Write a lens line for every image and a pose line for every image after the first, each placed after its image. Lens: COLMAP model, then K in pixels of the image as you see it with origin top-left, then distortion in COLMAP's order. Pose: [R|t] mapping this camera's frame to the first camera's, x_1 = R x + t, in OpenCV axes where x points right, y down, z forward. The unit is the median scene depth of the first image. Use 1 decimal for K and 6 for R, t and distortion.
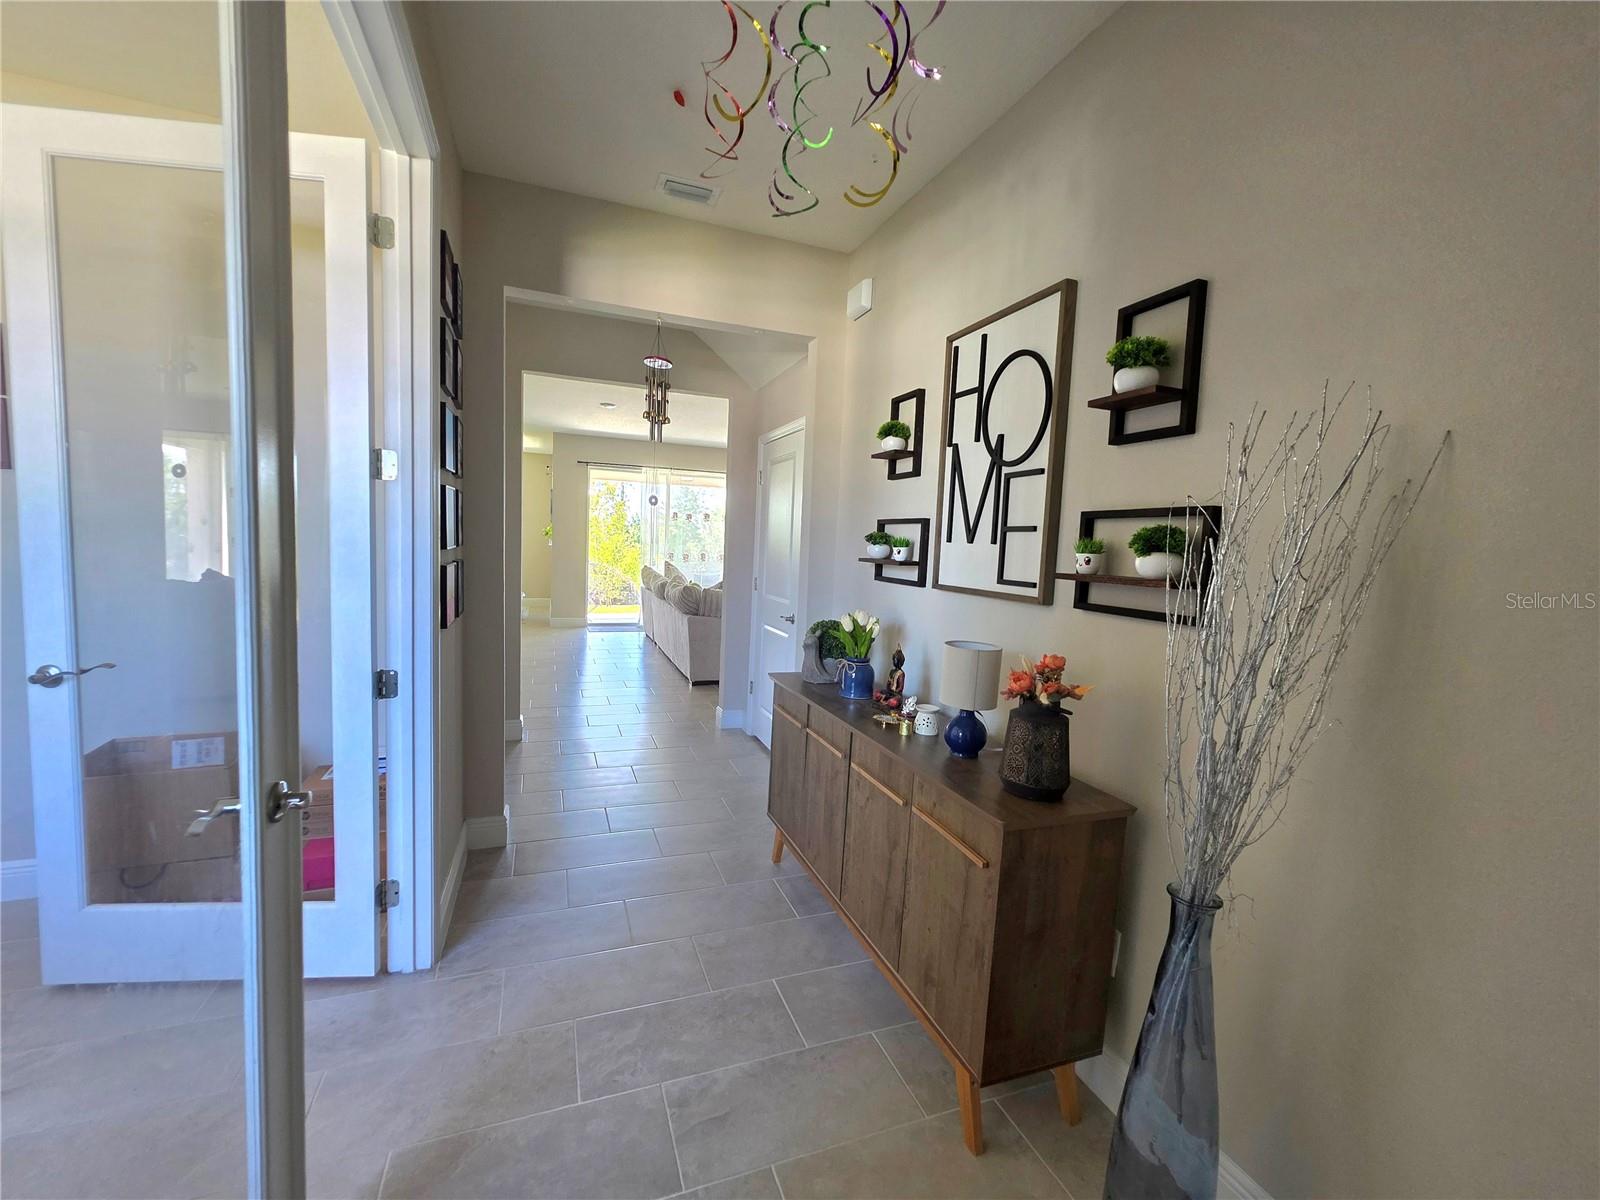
lens RADIAL K [[640.1, 0, 799.3], [0, 640.1, 597.9], [0, 0, 1]] dist [0.004025, 0.000169]
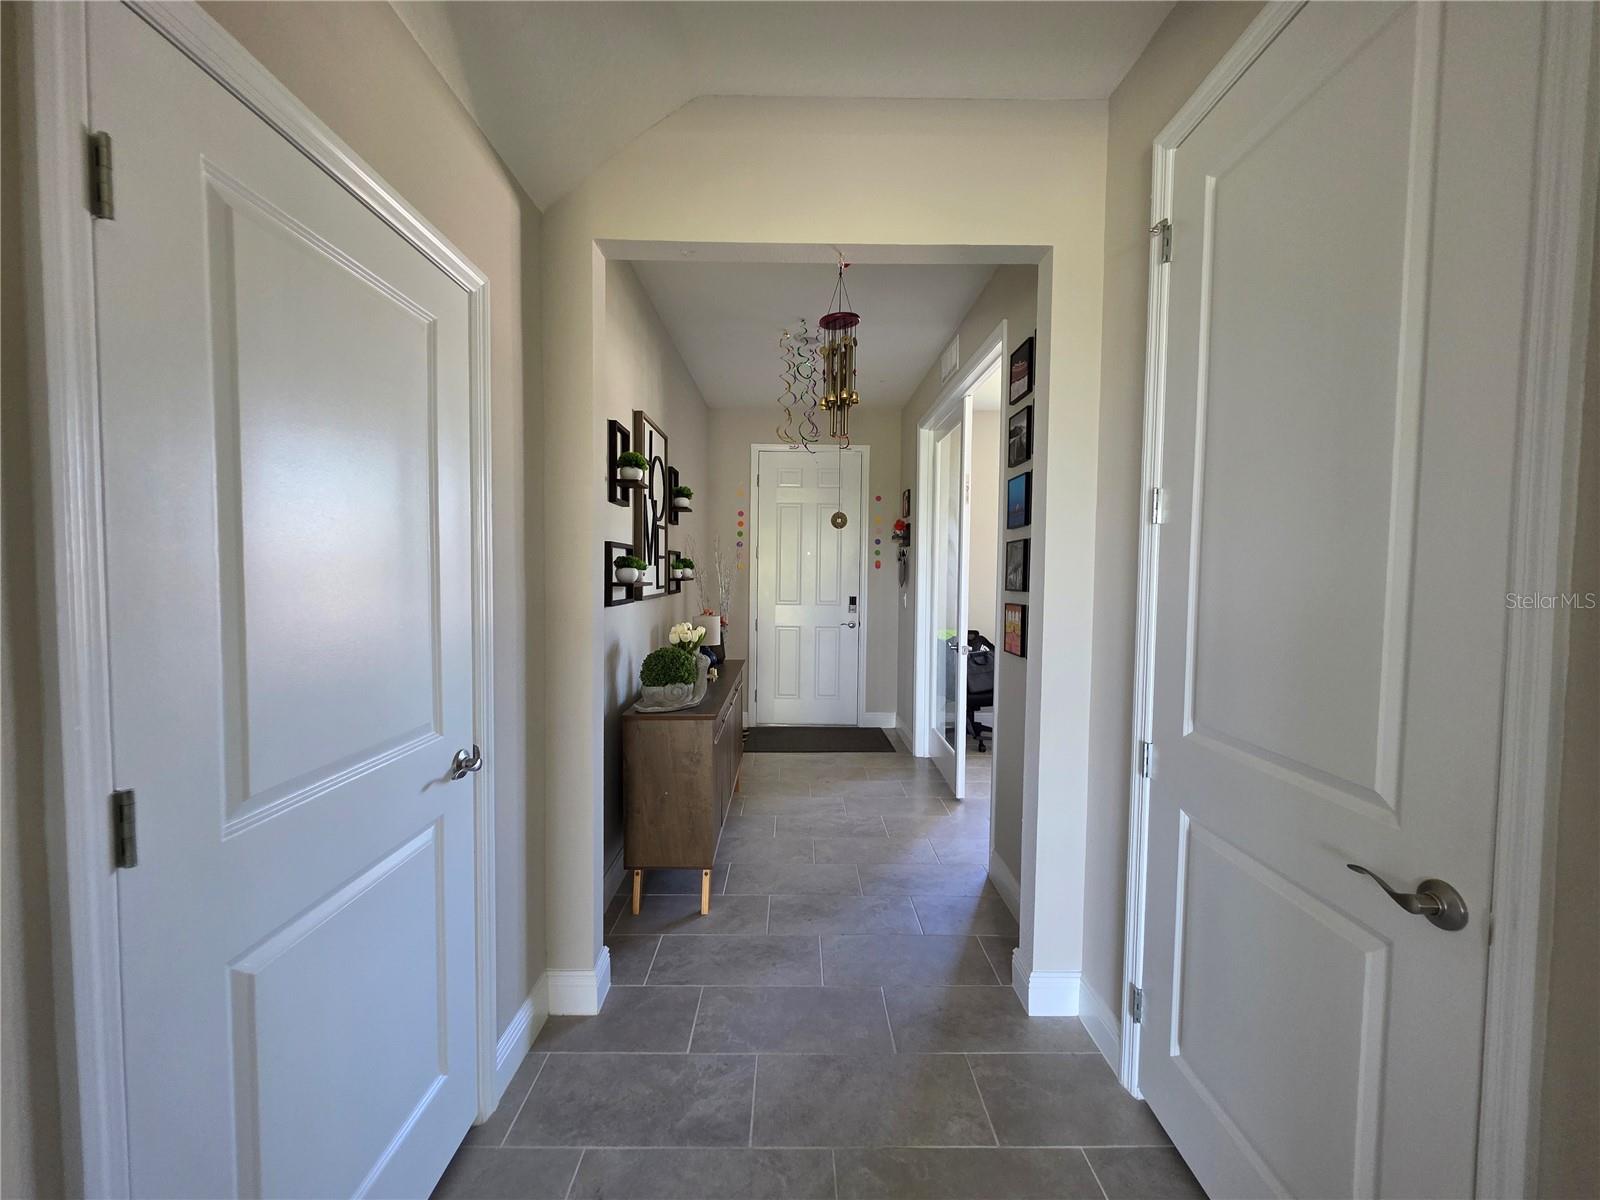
lens RADIAL K [[640.1, 0, 801.7], [0, 640.1, 598.3], [0, 0, 1]] dist [0.004025, 0.000169]
pose [[-0.934743, -0.070103, 0.348340, -0.771743], [-0.021537, 0.989720, 0.141388, -0.298002], [-0.354671, 0.124659, -0.926644, 2.949460]]
